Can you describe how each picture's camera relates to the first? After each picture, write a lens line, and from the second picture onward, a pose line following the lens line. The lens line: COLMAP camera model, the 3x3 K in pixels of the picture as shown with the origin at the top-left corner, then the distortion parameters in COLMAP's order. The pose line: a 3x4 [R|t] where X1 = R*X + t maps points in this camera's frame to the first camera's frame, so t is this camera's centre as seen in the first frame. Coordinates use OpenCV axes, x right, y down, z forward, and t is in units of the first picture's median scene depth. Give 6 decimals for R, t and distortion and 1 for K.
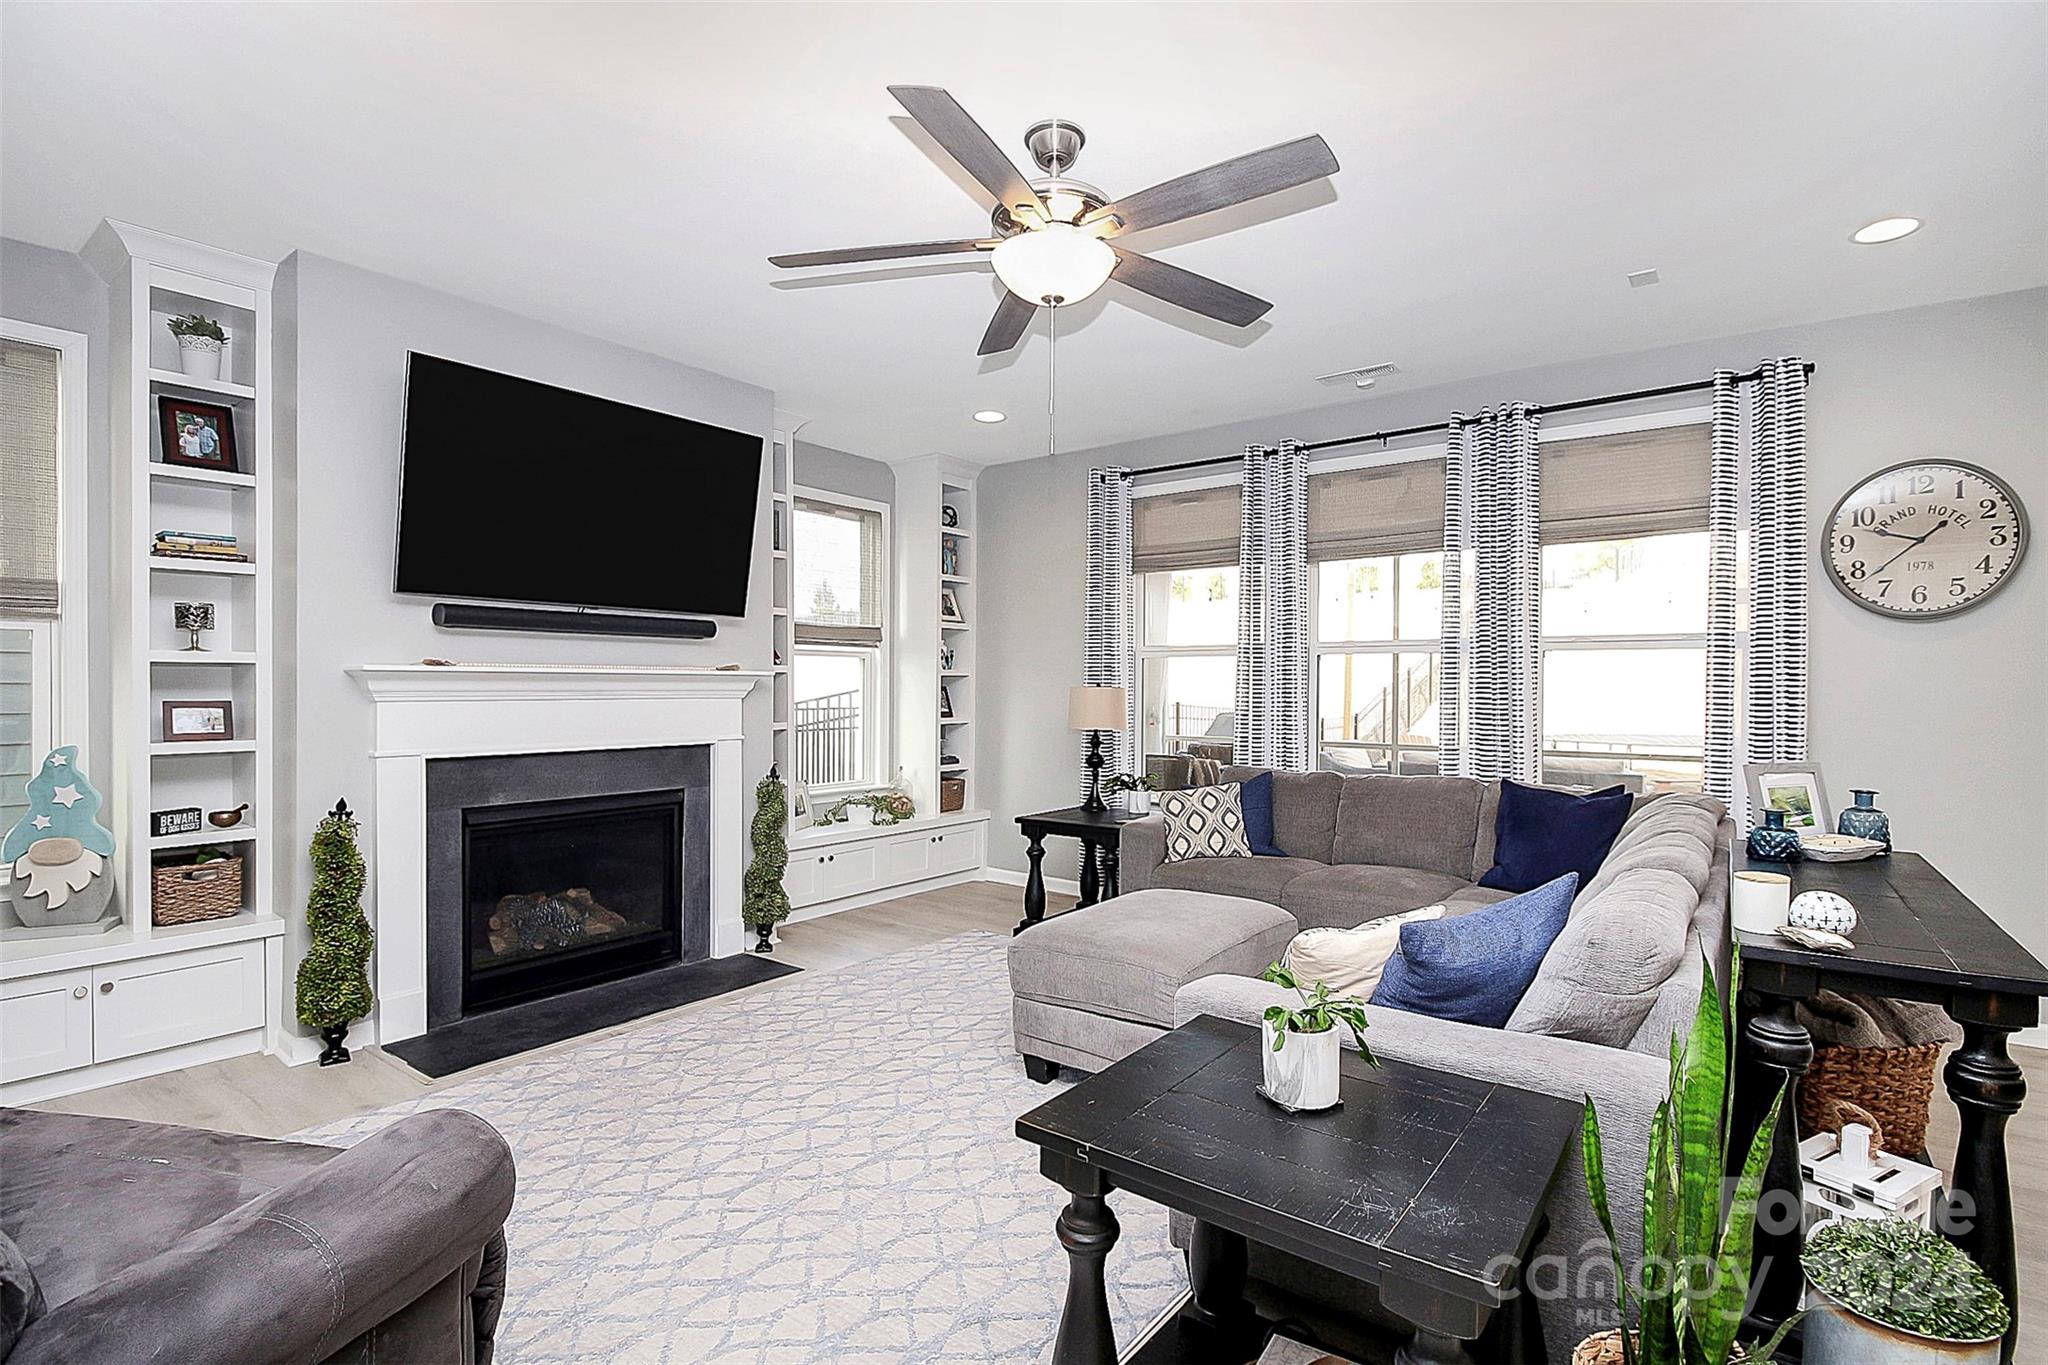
lens RADIAL K [[959.8, 0, 1040.3], [0, 959.8, 707.1], [0, 0, 1]] dist [-0.014836, -0.004774]
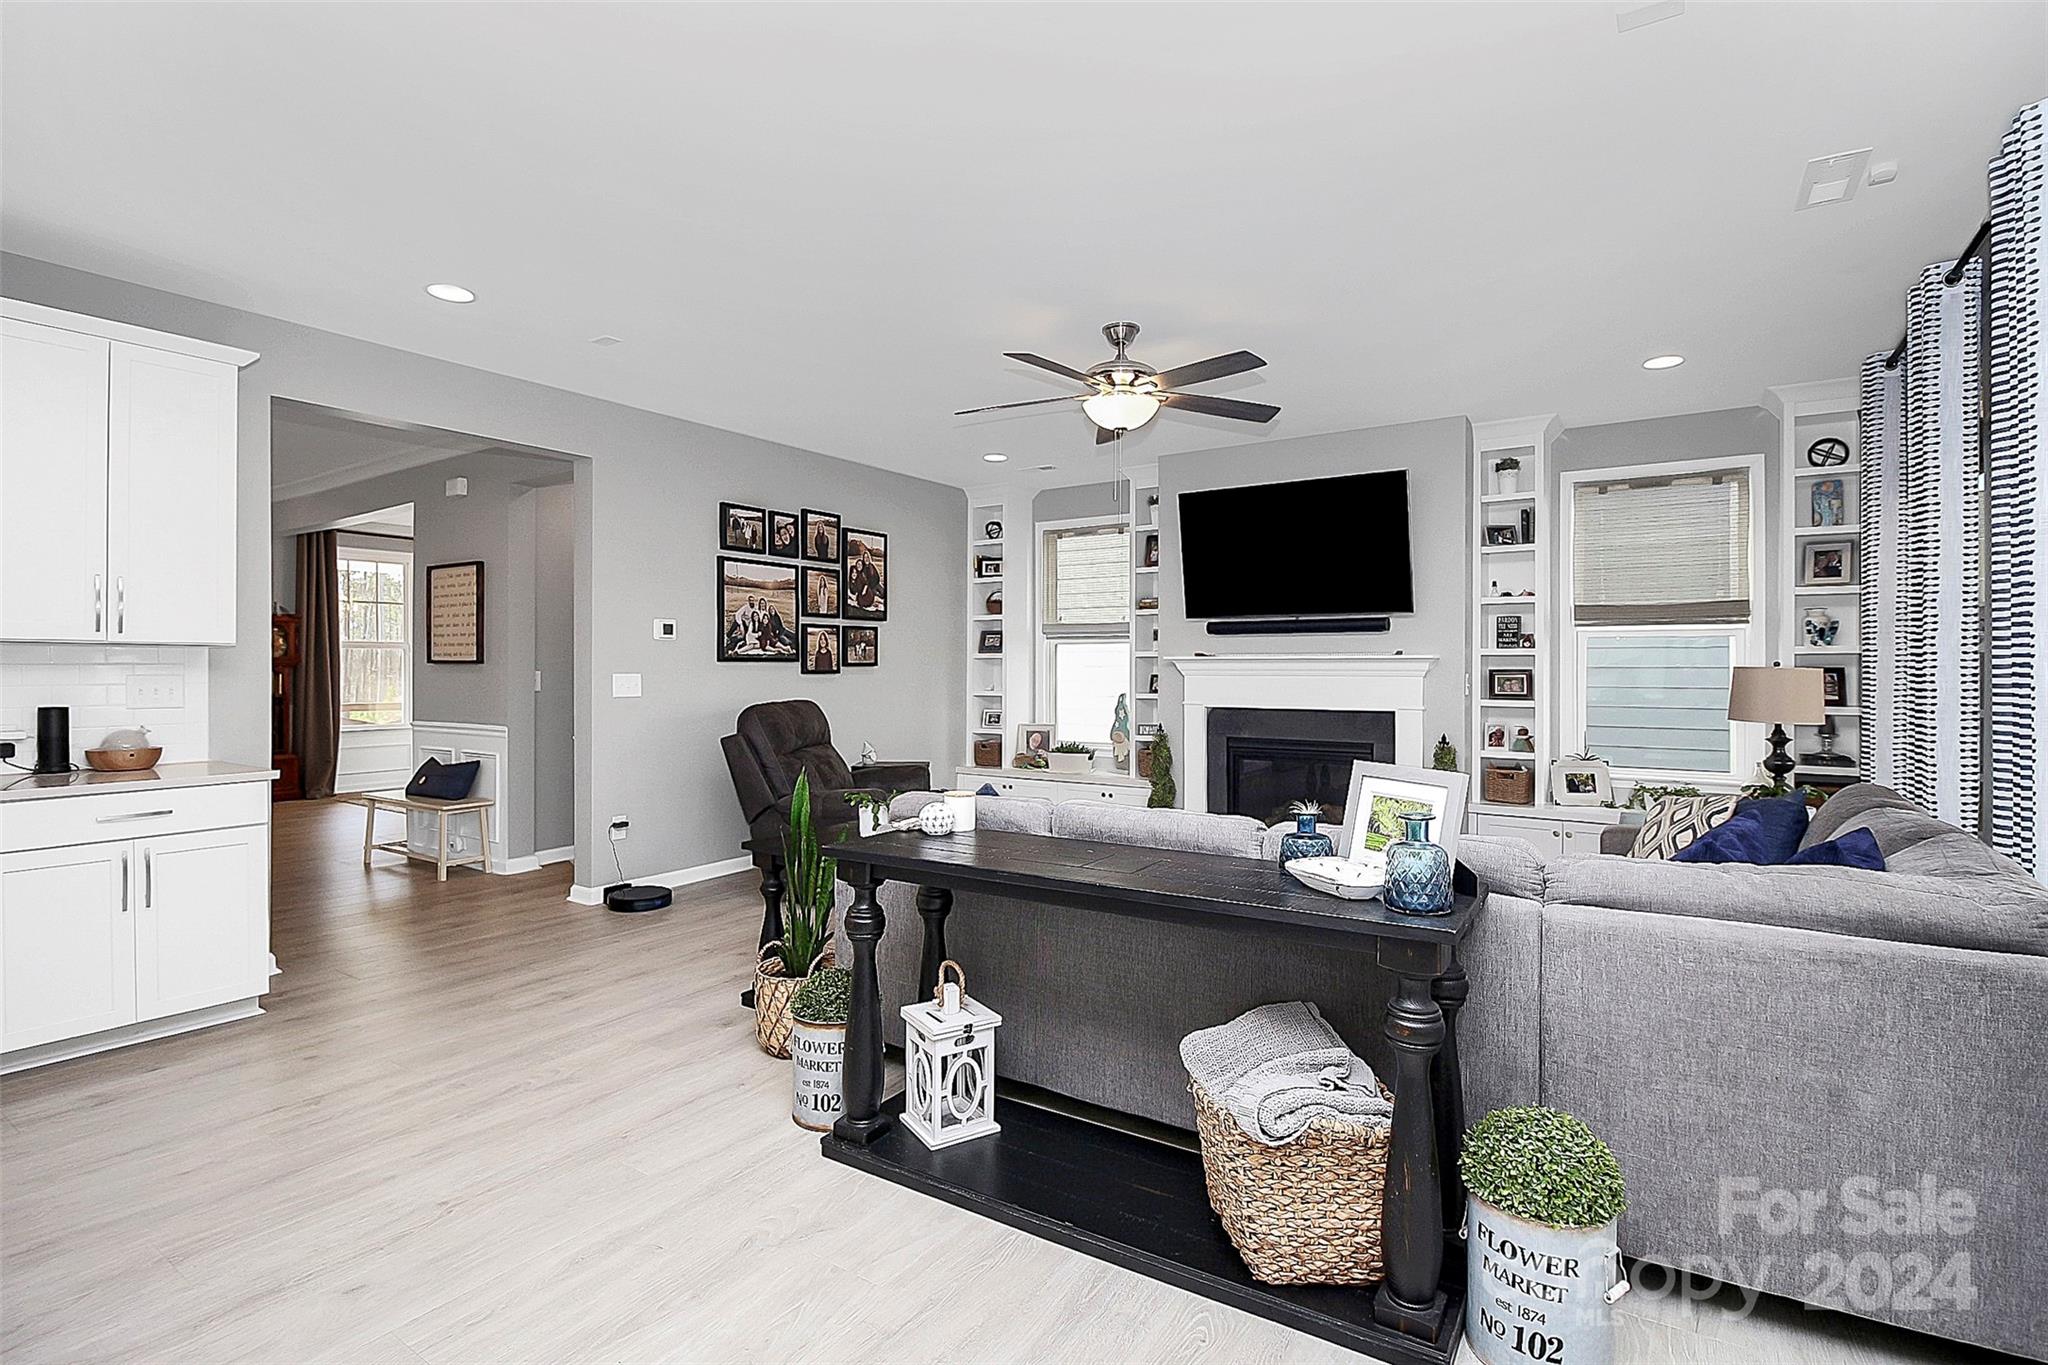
lens RADIAL K [[959.8, 0, 1016.1], [0, 959.8, 672.8], [0, 0, 1]] dist [-0.014836, -0.004774]
pose [[0.056540, 0.001657, -0.998399, 1.095790], [-0.021042, 0.999778, 0.000468, -0.004561], [0.998179, 0.020982, 0.056562, 0.485220]]
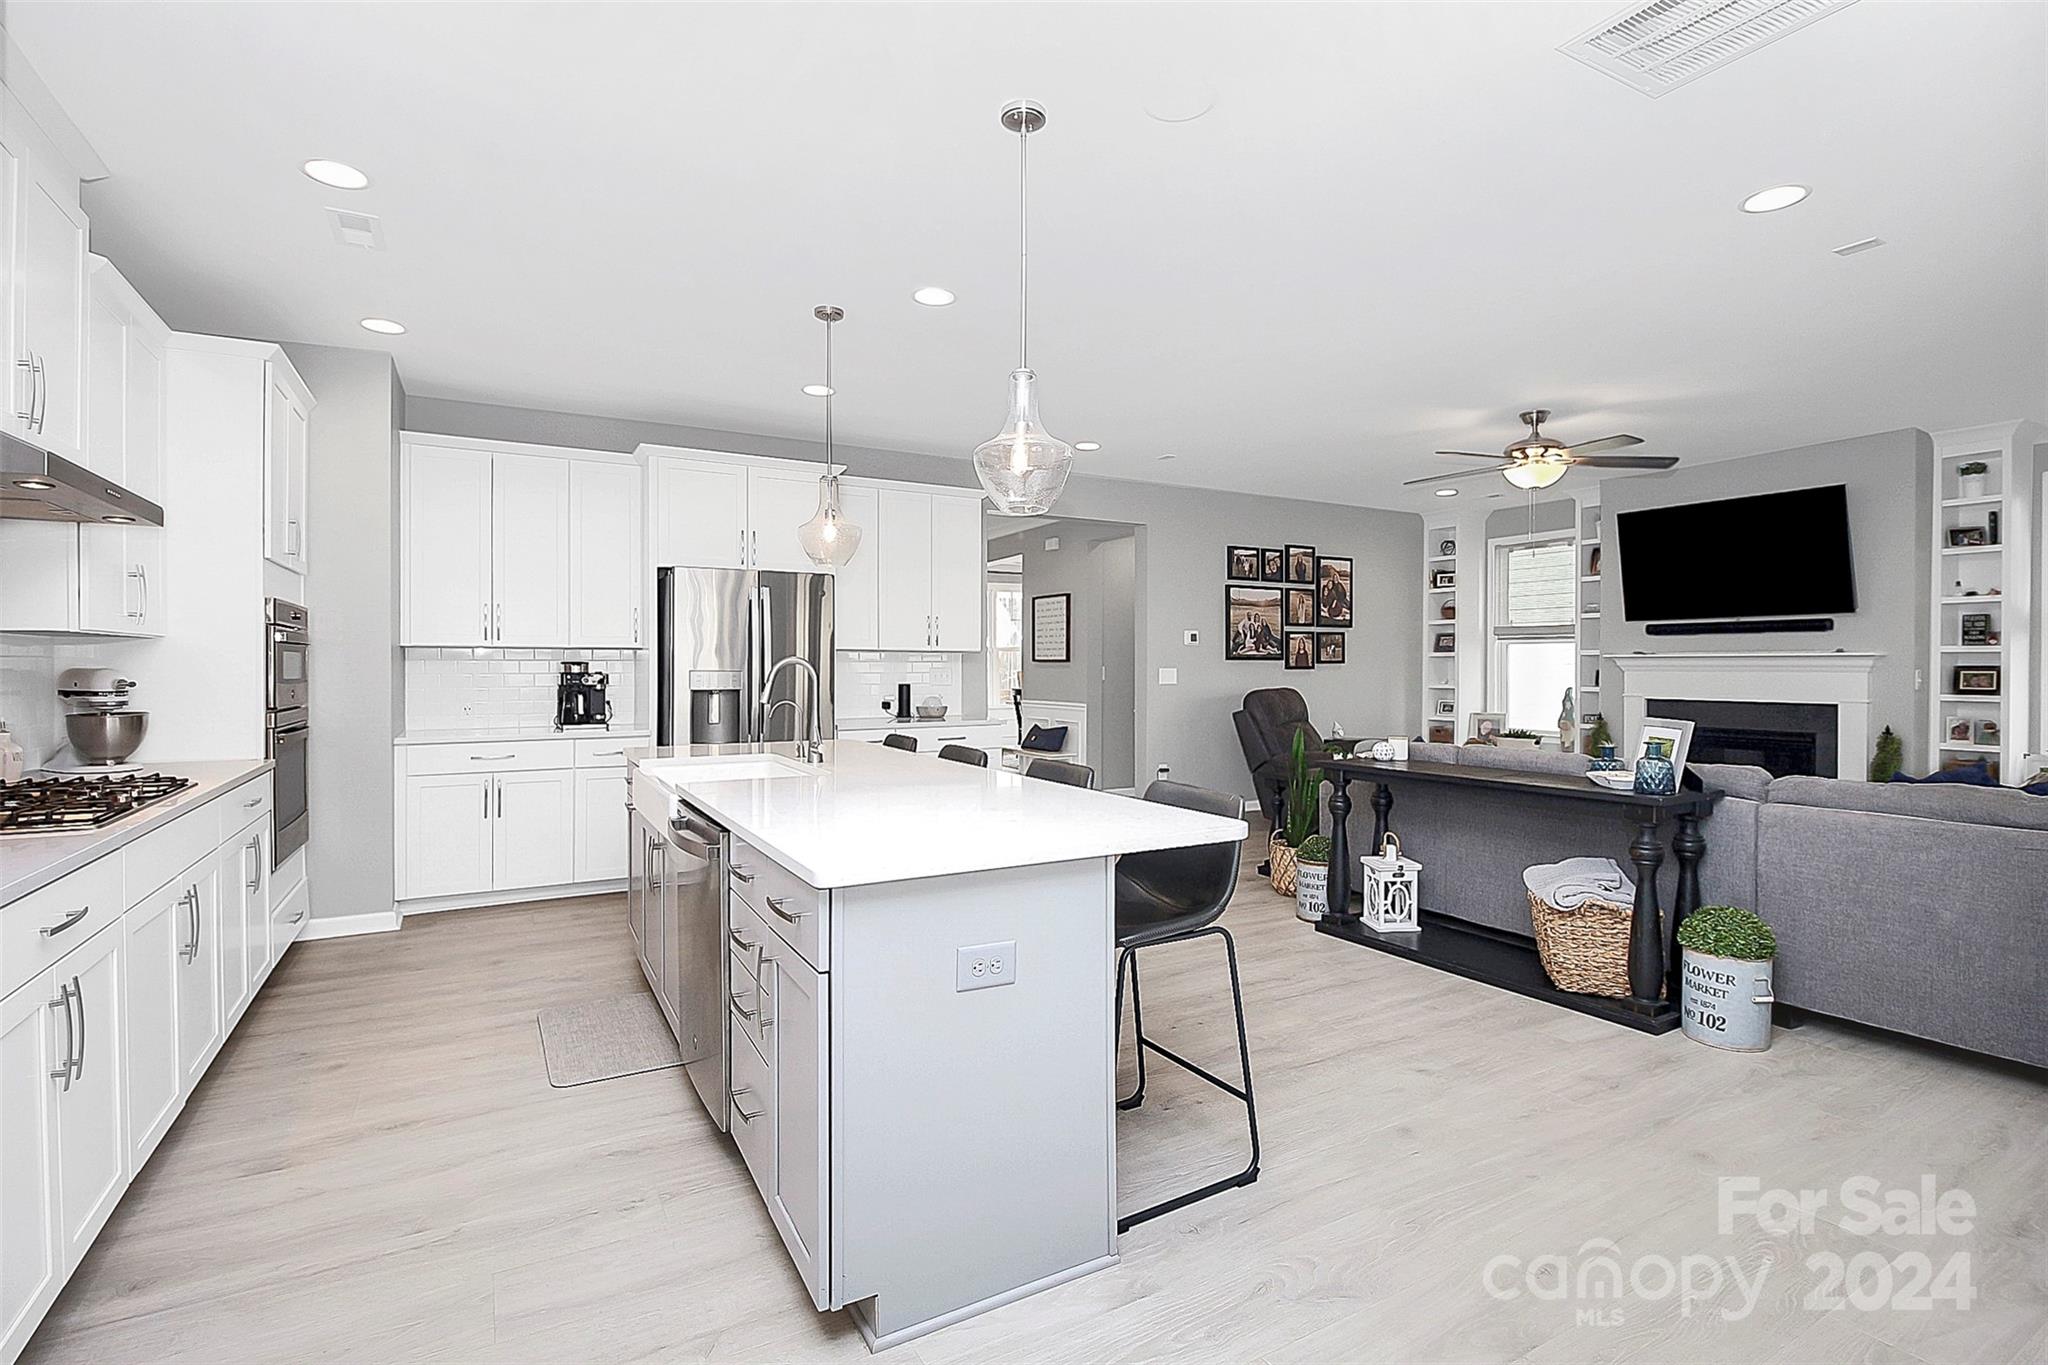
lens RADIAL K [[959.8, 0, 1009.9], [0, 959.8, 678.6], [0, 0, 1]] dist [-0.014836, -0.004774]
pose [[-0.406905, 0.008496, -0.913431, 1.700311], [-0.020904, 0.999608, 0.018610, 0.000114], [0.913231, 0.026667, -0.406568, 0.528129]]
